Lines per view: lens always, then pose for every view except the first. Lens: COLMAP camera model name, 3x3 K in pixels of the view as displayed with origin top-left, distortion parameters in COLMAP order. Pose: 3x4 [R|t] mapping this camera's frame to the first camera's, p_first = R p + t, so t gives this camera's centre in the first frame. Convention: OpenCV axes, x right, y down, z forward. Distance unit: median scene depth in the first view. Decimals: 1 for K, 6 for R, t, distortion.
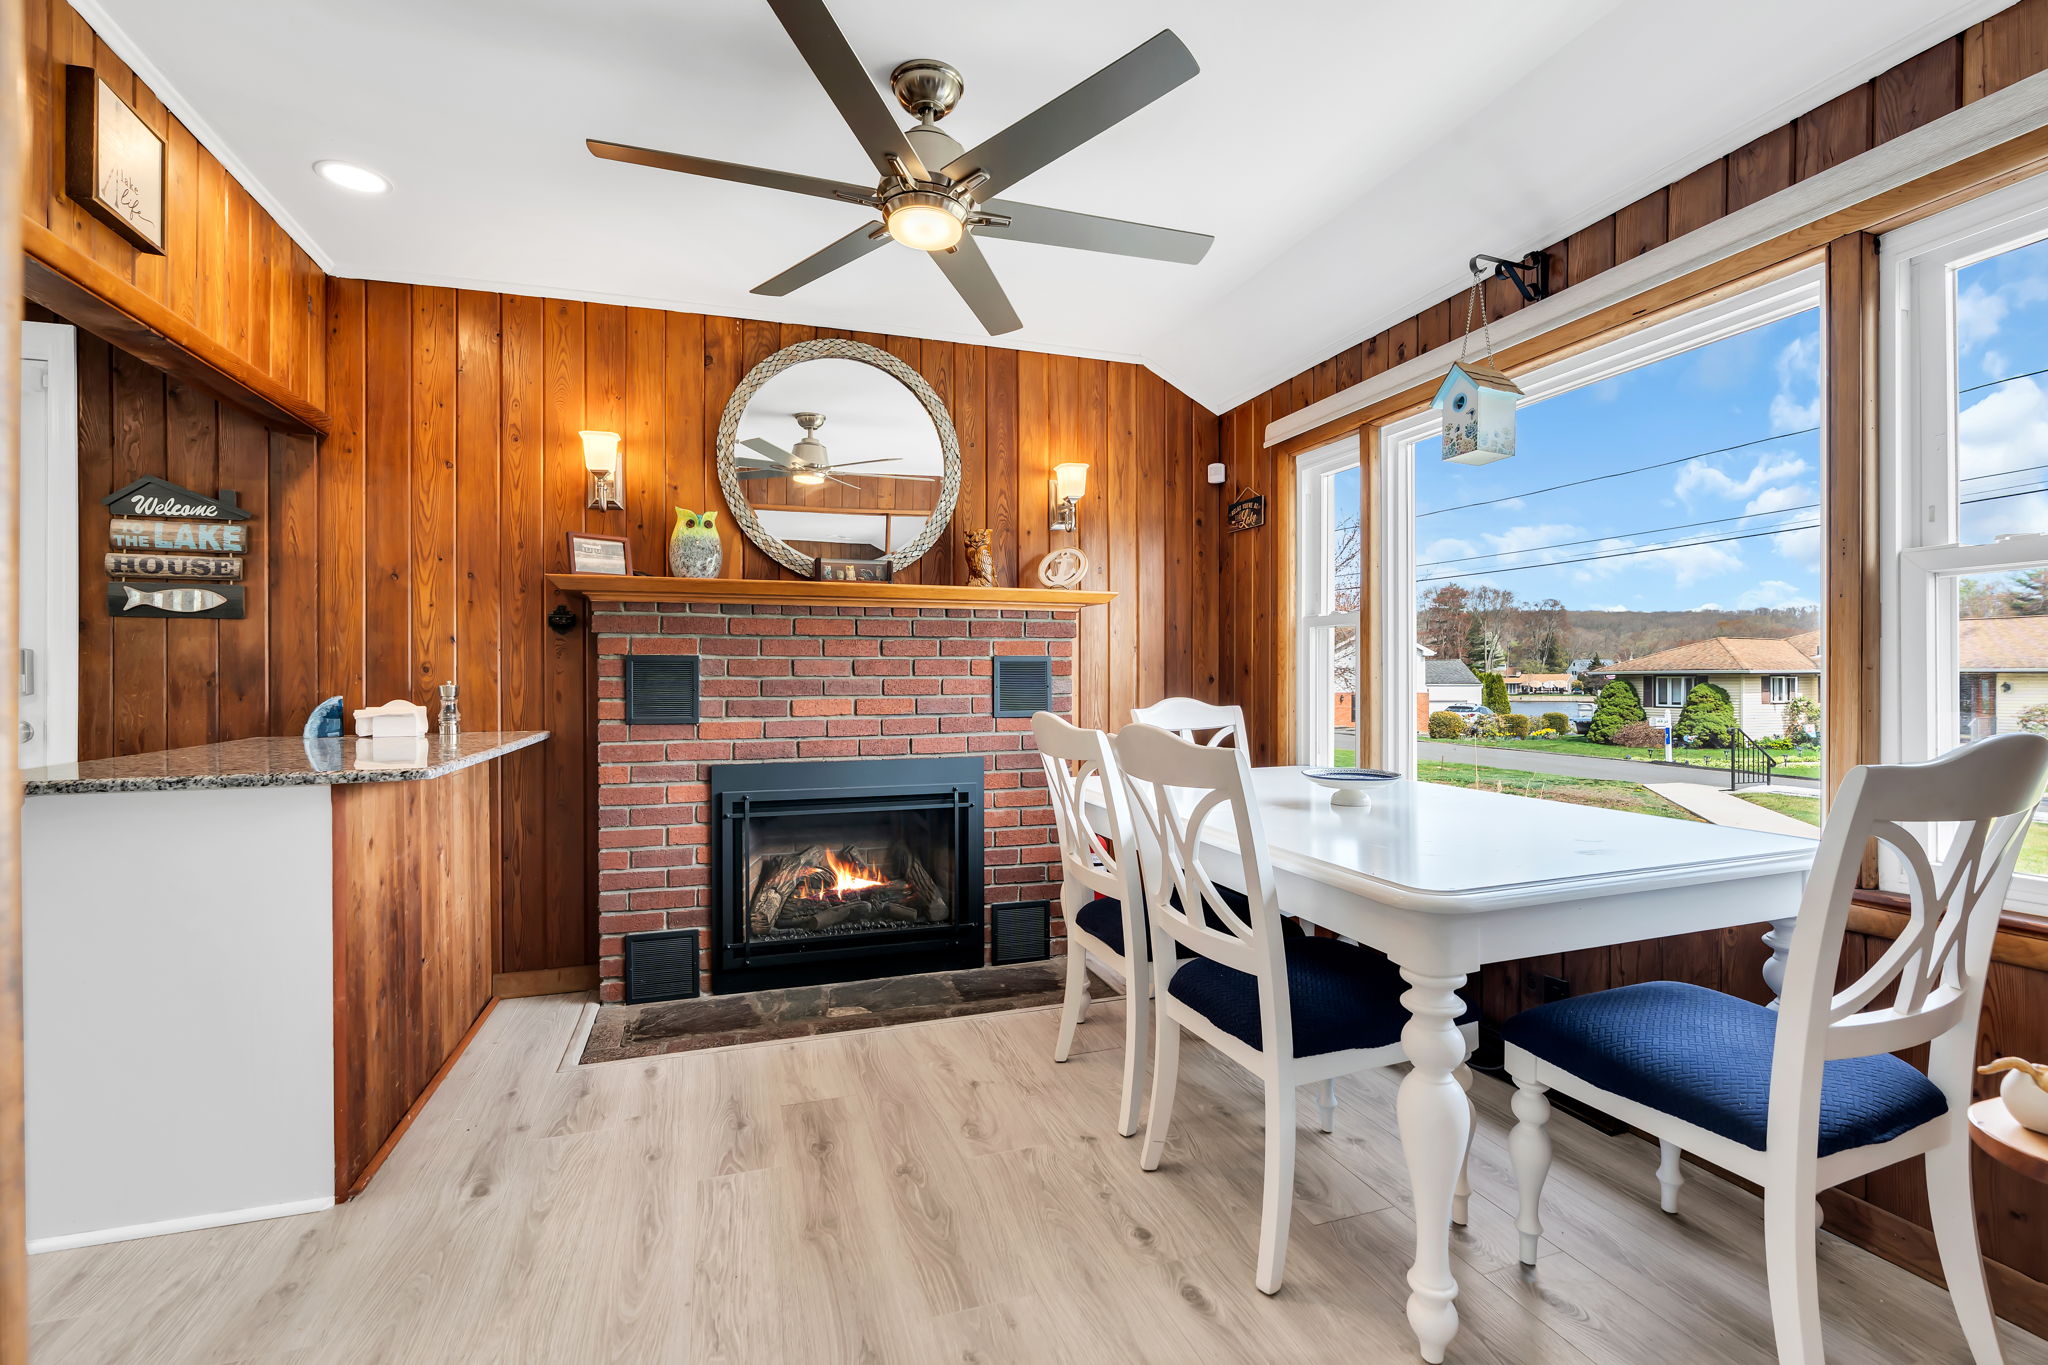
lens RADIAL K [[980.5, 0, 1044.8], [0, 980.5, 683.3], [0, 0, 1]] dist [-0.007932, 0.003548]
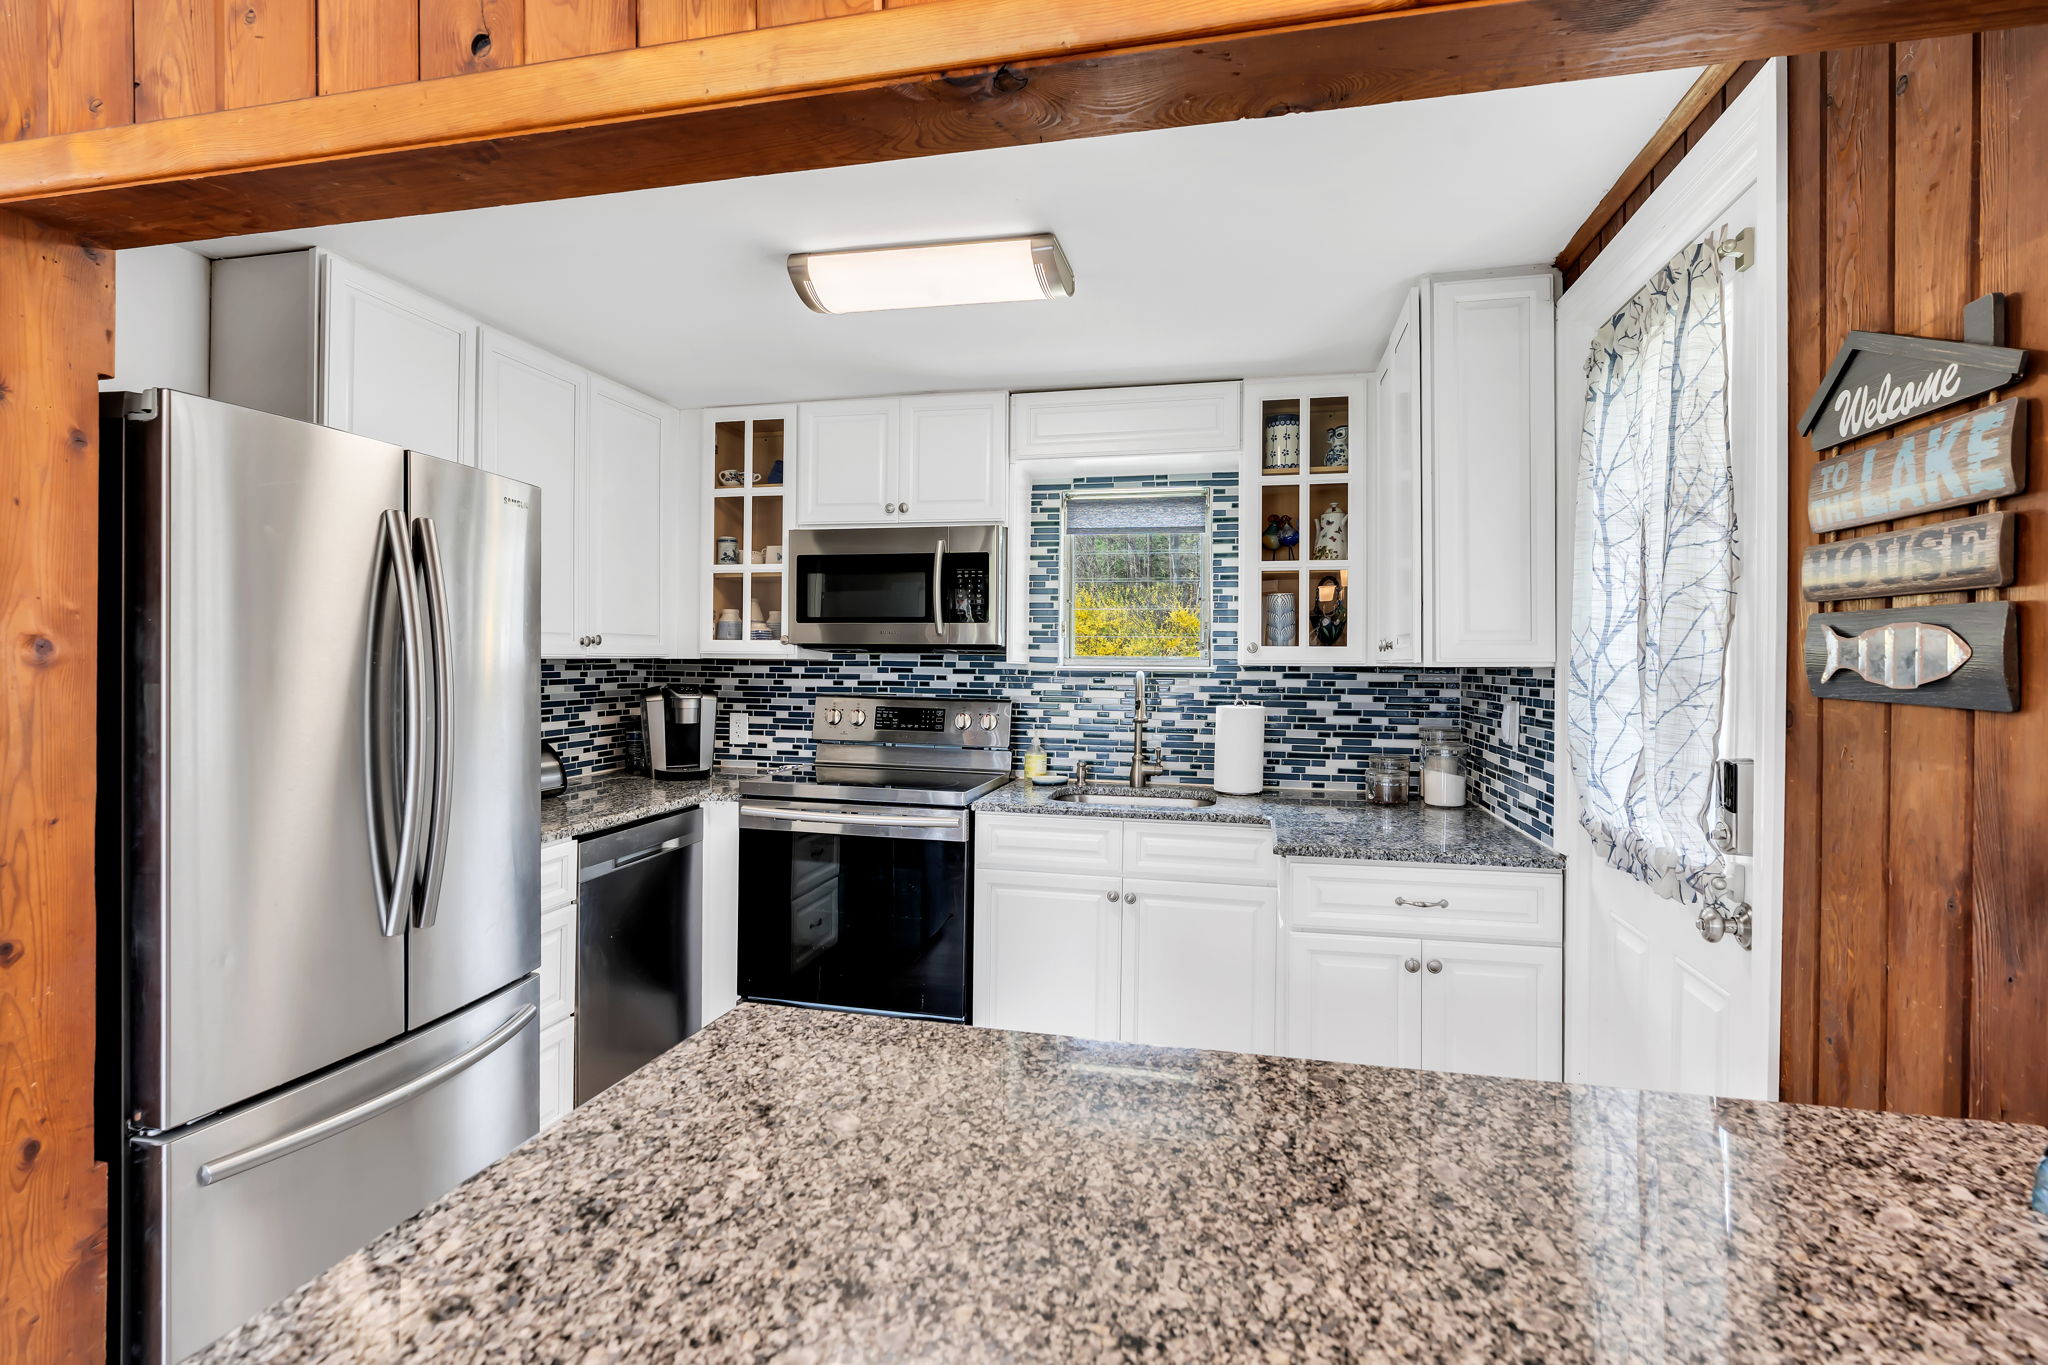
lens RADIAL K [[980.5, 0, 1021.1], [0, 980.5, 661.7], [0, 0, 1]] dist [-0.007932, 0.003548]
pose [[-0.523847, -0.003105, -0.851807, -0.403375], [-0.006827, 0.999977, 0.000553, -0.078540], [0.851785, 0.006105, -0.523856, 0.887344]]
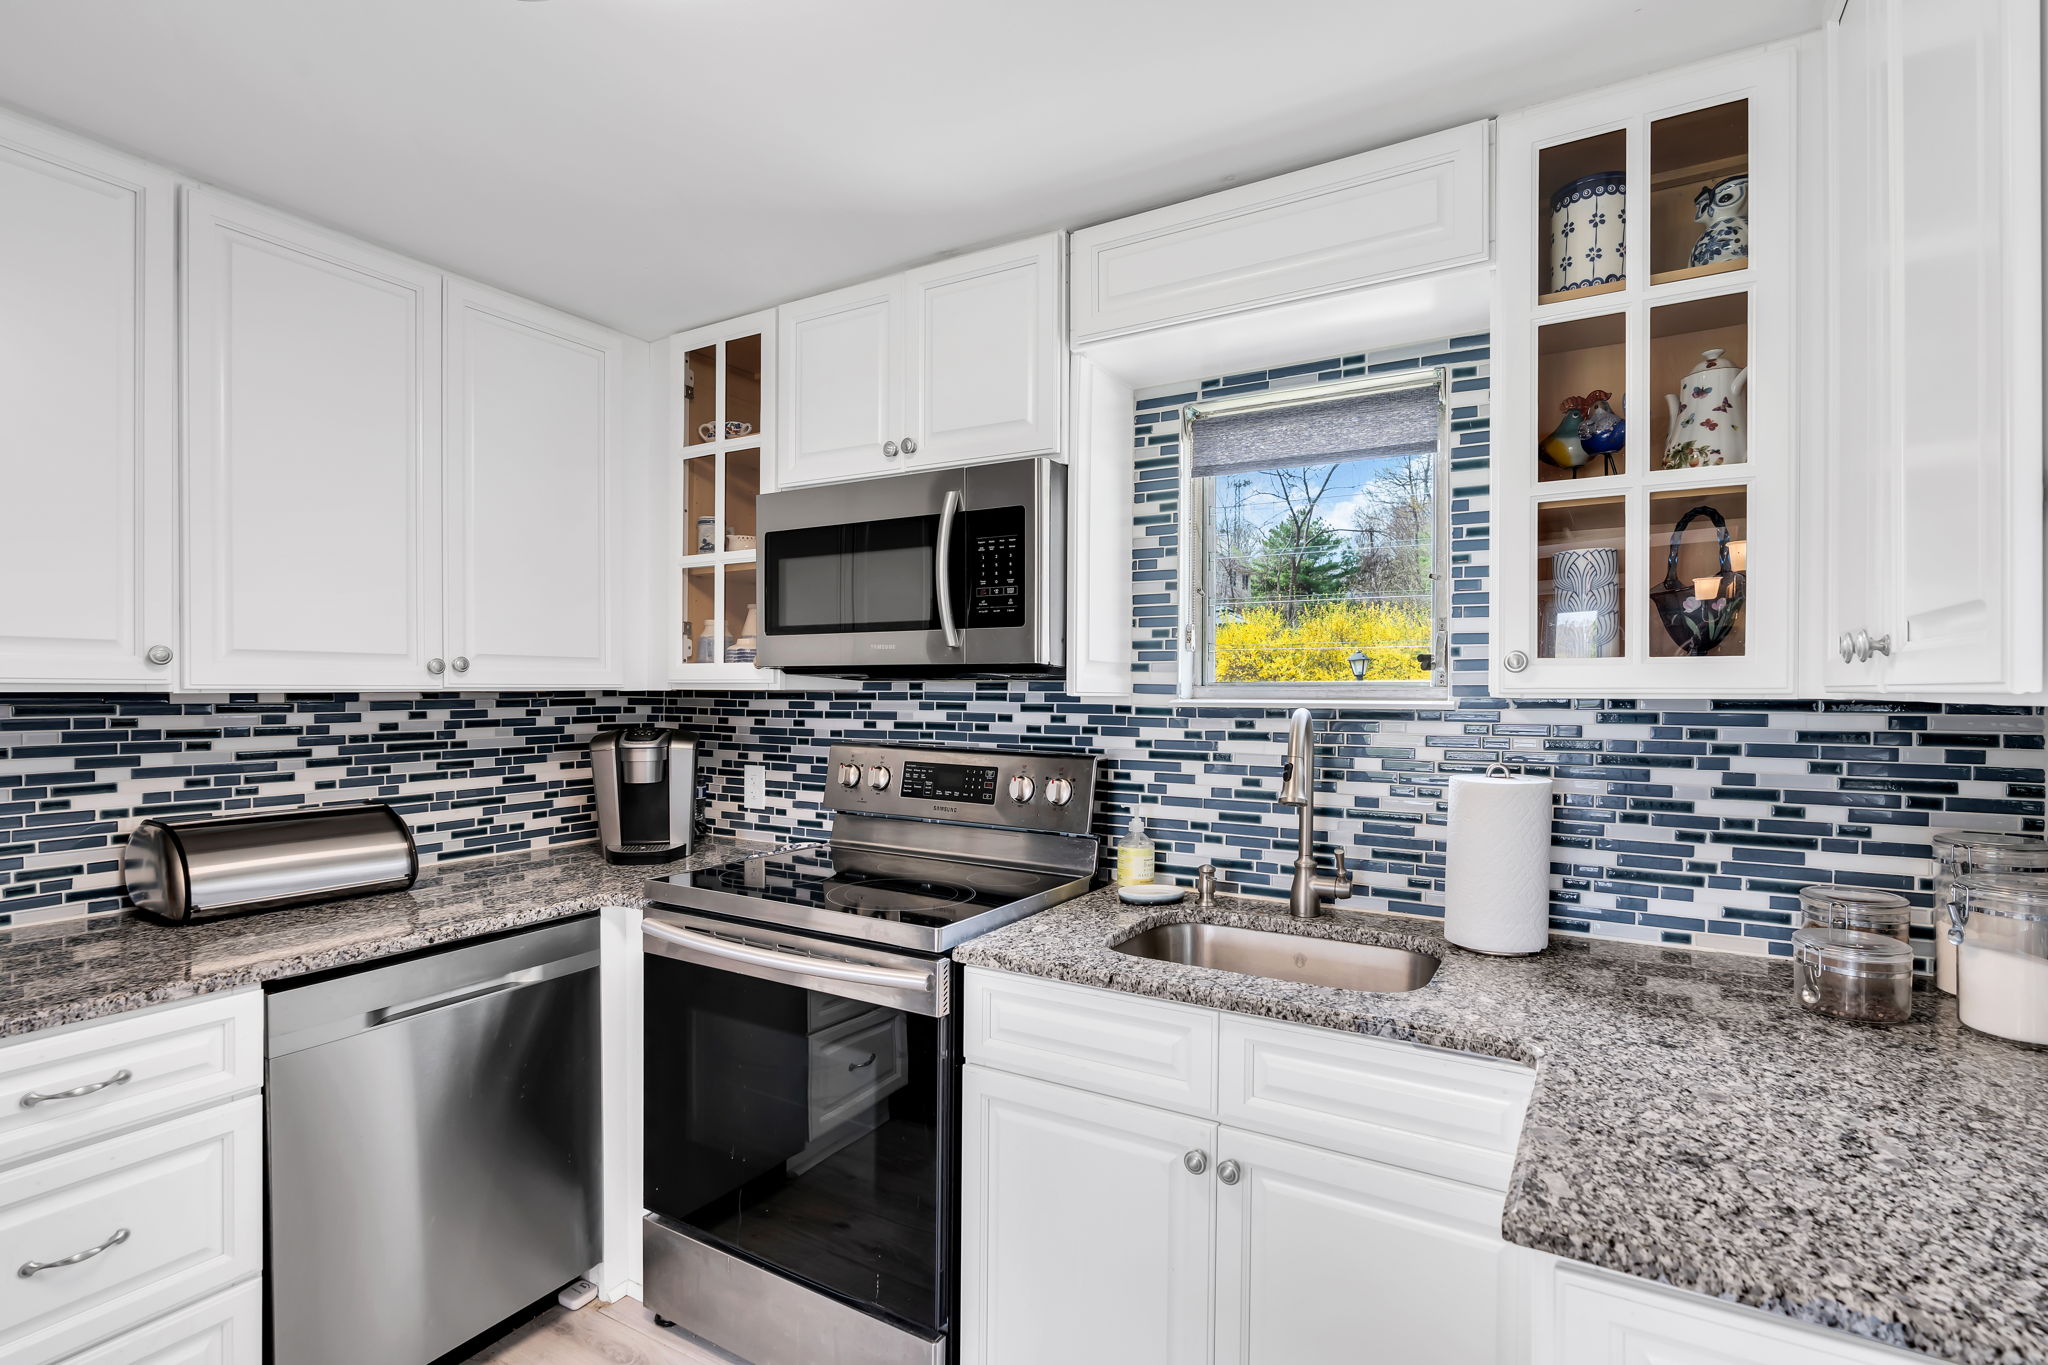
lens RADIAL K [[980.5, 0, 1027.6], [0, 980.5, 697.7], [0, 0, 1]] dist [-0.007932, 0.003548]
pose [[-0.758418, 0.005494, -0.651745, -0.879500], [-0.000506, 0.999959, 0.009018, -0.080294], [0.651768, 0.007169, -0.758385, 0.774194]]
